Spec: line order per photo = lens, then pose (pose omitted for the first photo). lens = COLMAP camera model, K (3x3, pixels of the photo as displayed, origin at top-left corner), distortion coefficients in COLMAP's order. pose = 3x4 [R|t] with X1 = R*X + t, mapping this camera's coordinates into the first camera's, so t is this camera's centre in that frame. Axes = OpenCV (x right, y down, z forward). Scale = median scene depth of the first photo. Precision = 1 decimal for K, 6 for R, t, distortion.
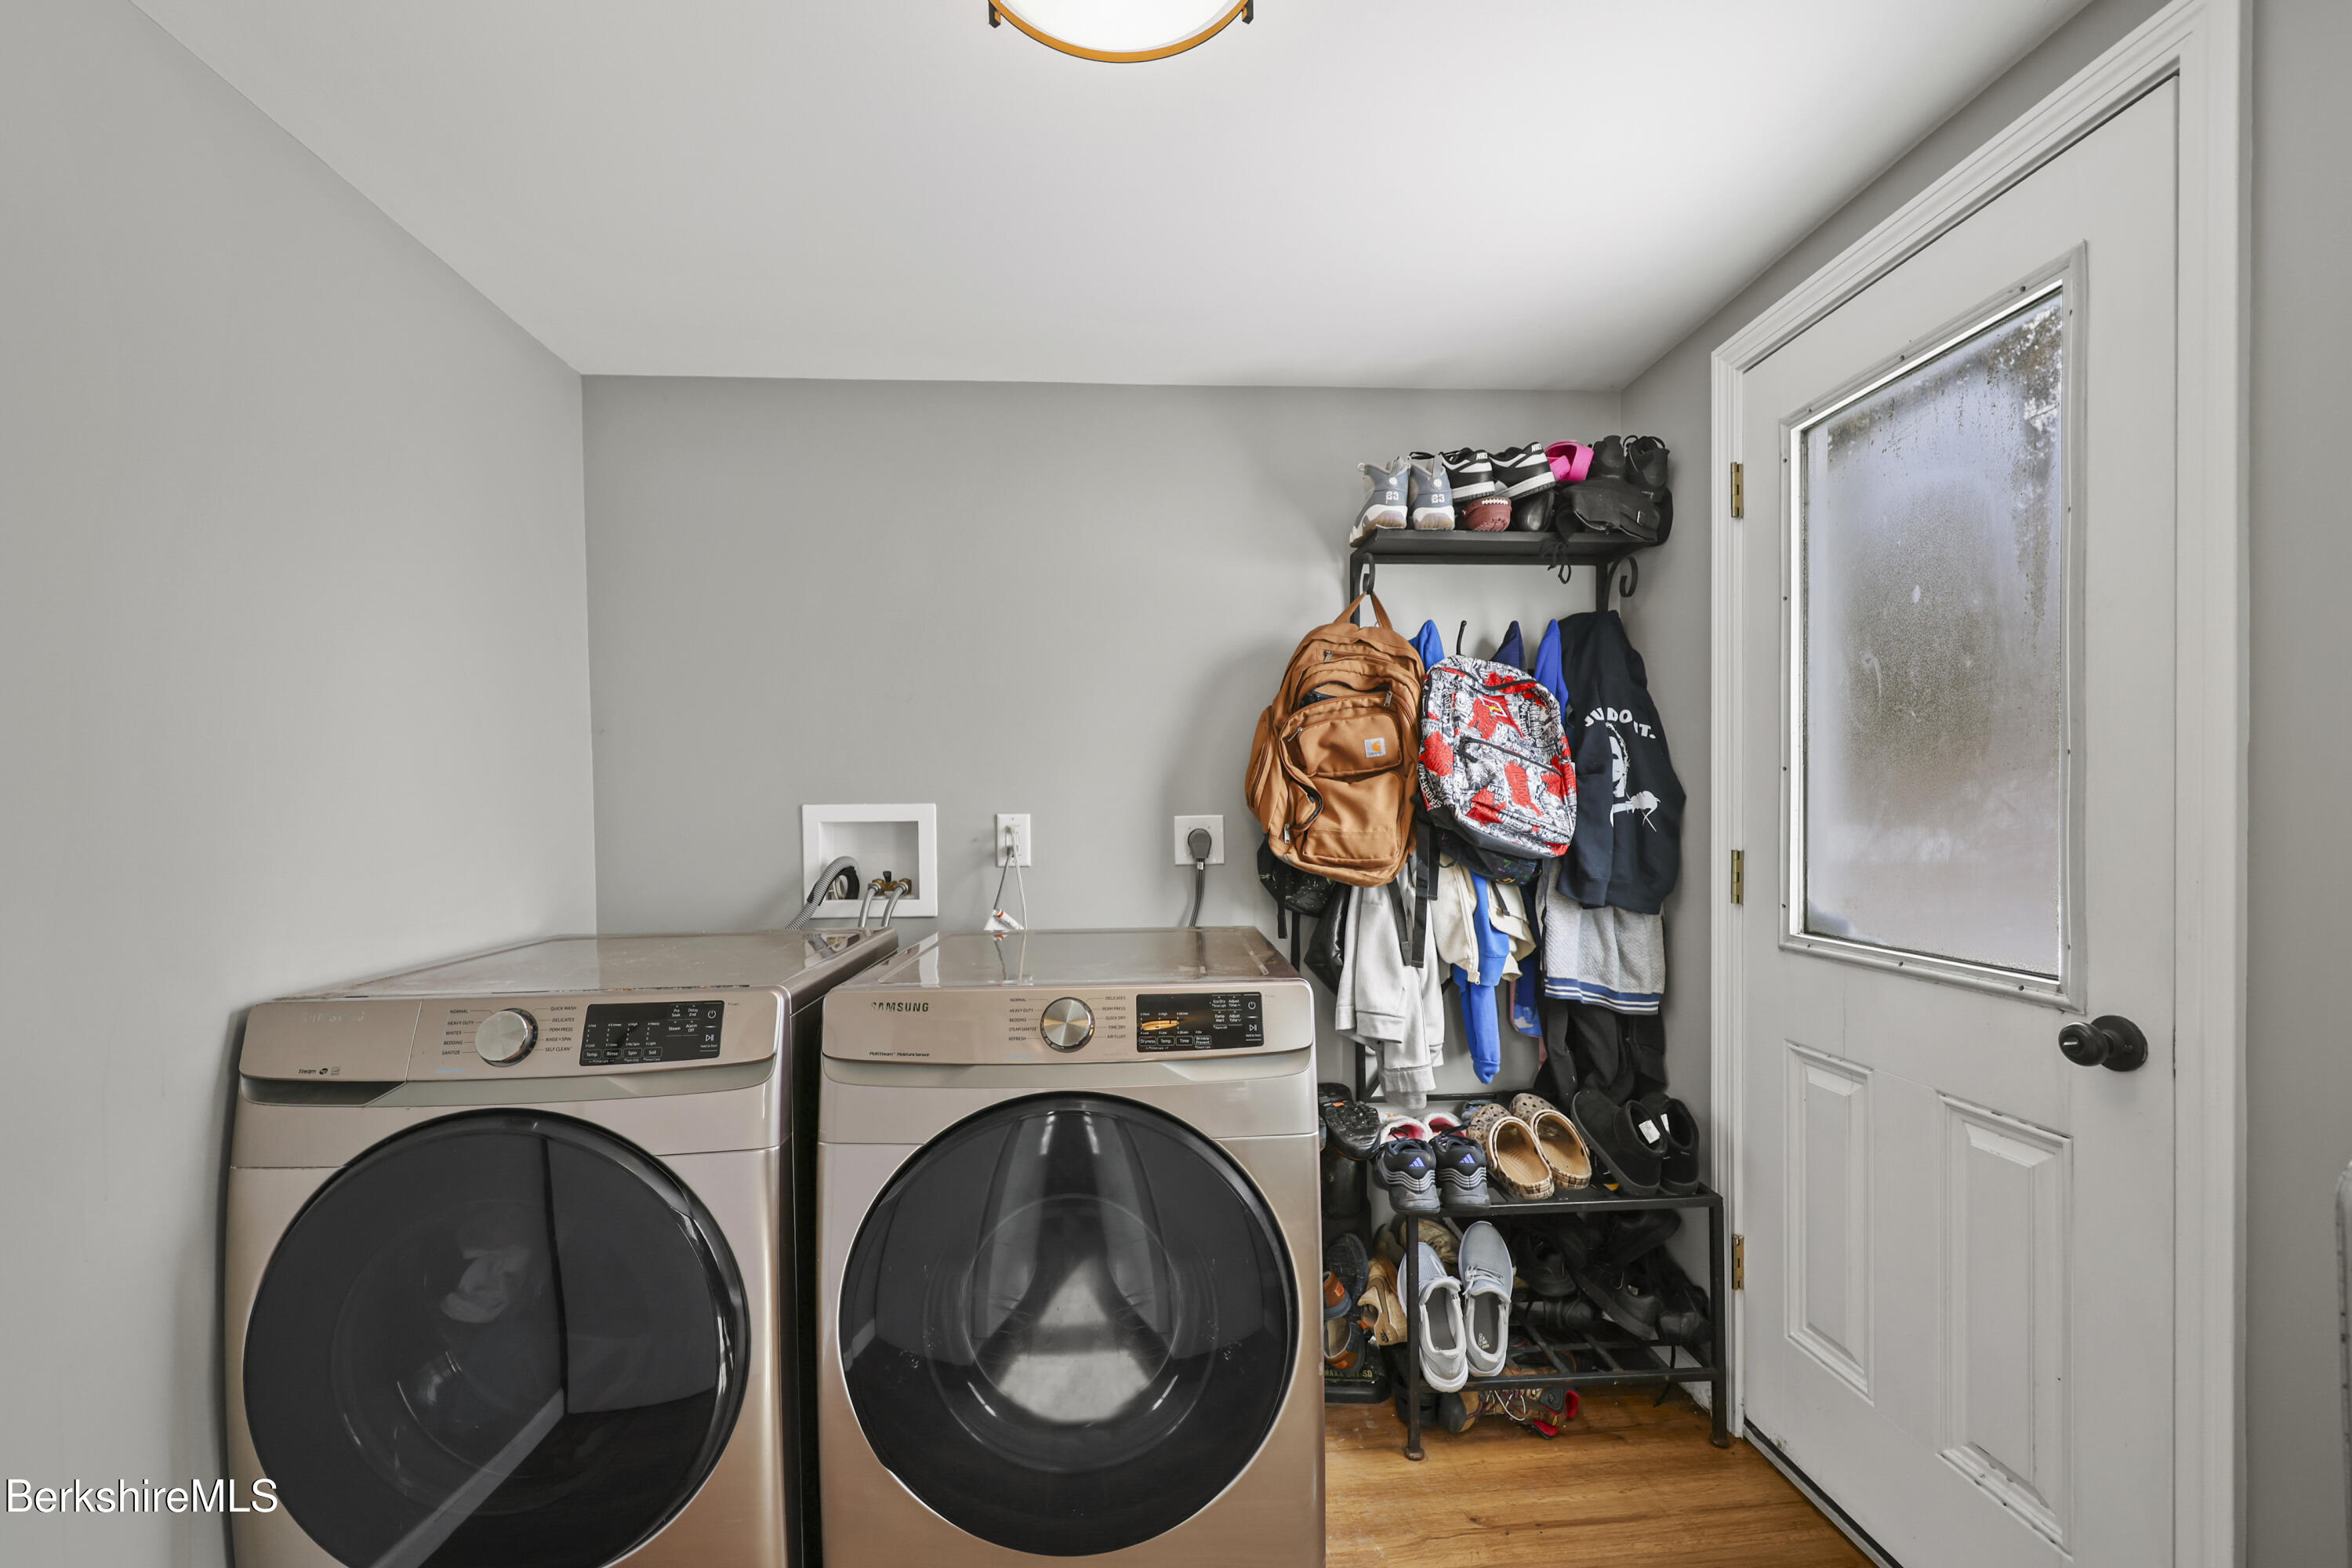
lens RADIAL K [[934.6, 0, 1172.8], [0, 934.6, 796.8], [0, 0, 1]] dist [0.000508, 0.000167]
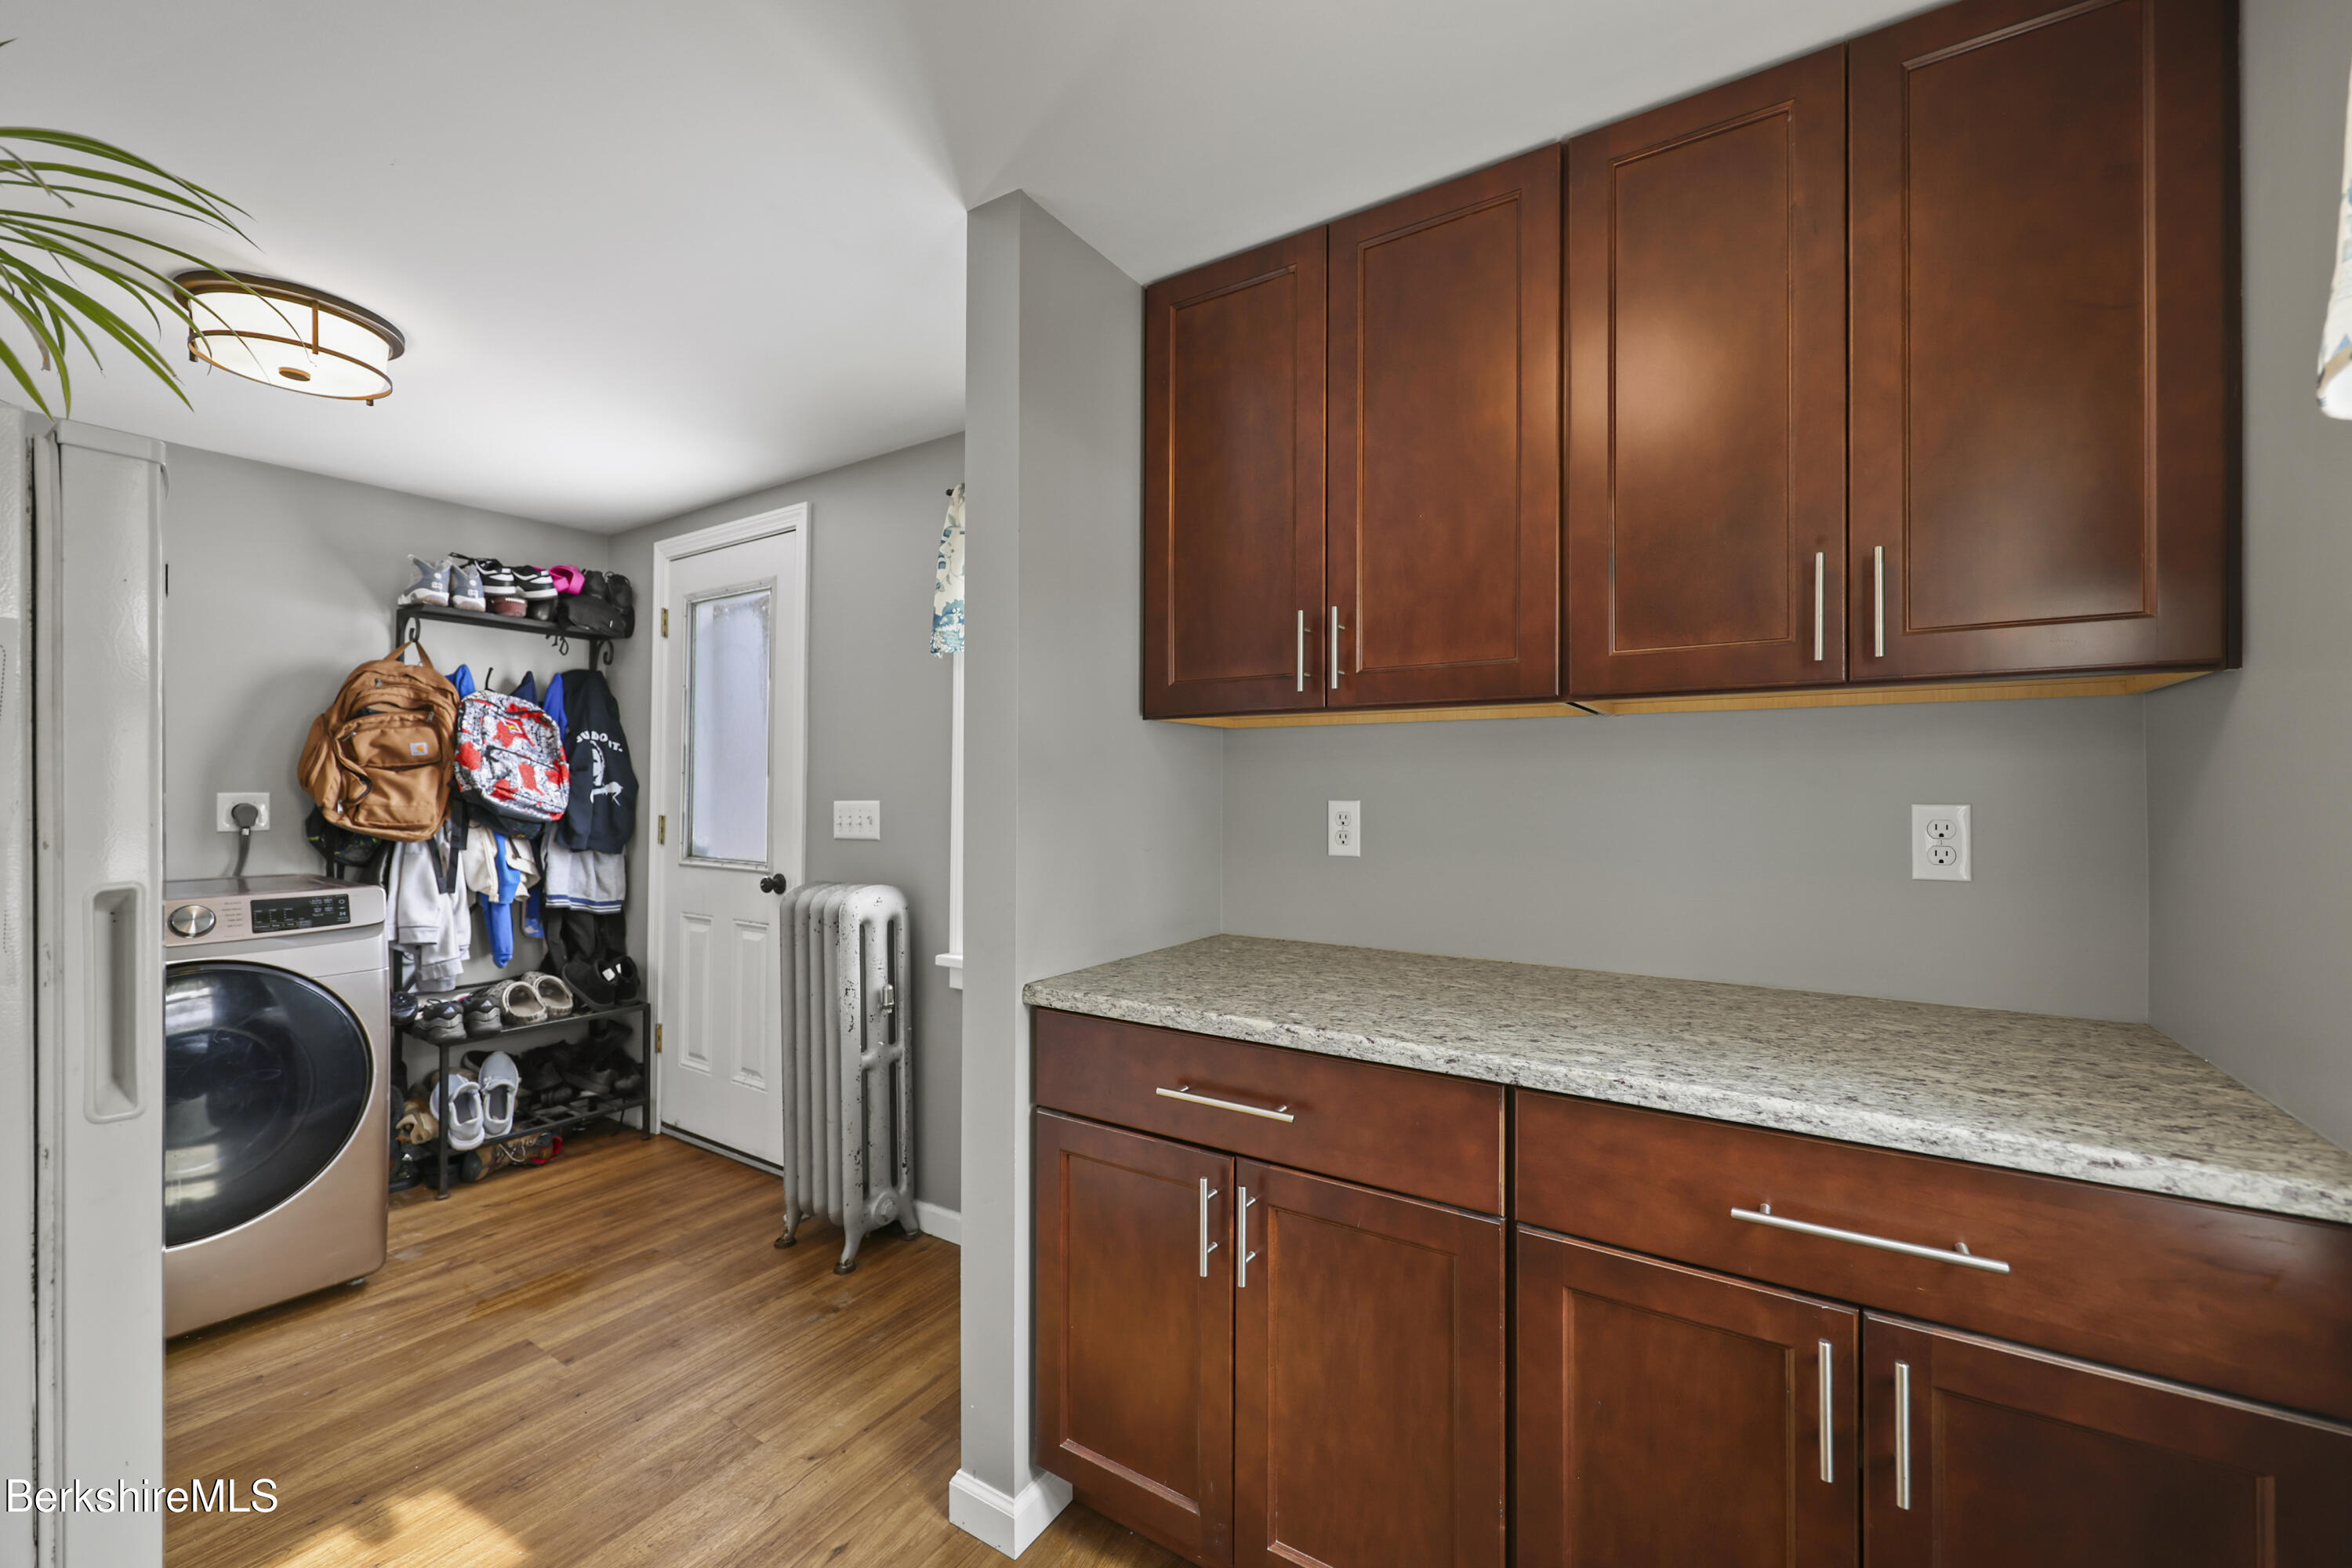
lens RADIAL K [[934.6, 0, 1172.8], [0, 934.6, 796.8], [0, 0, 1]] dist [0.000508, 0.000167]
pose [[0.597688, 0.010447, 0.801661, -0.260128], [-0.023440, 0.999715, 0.004448, -0.011005], [-0.801386, -0.021449, 0.597763, -0.859023]]
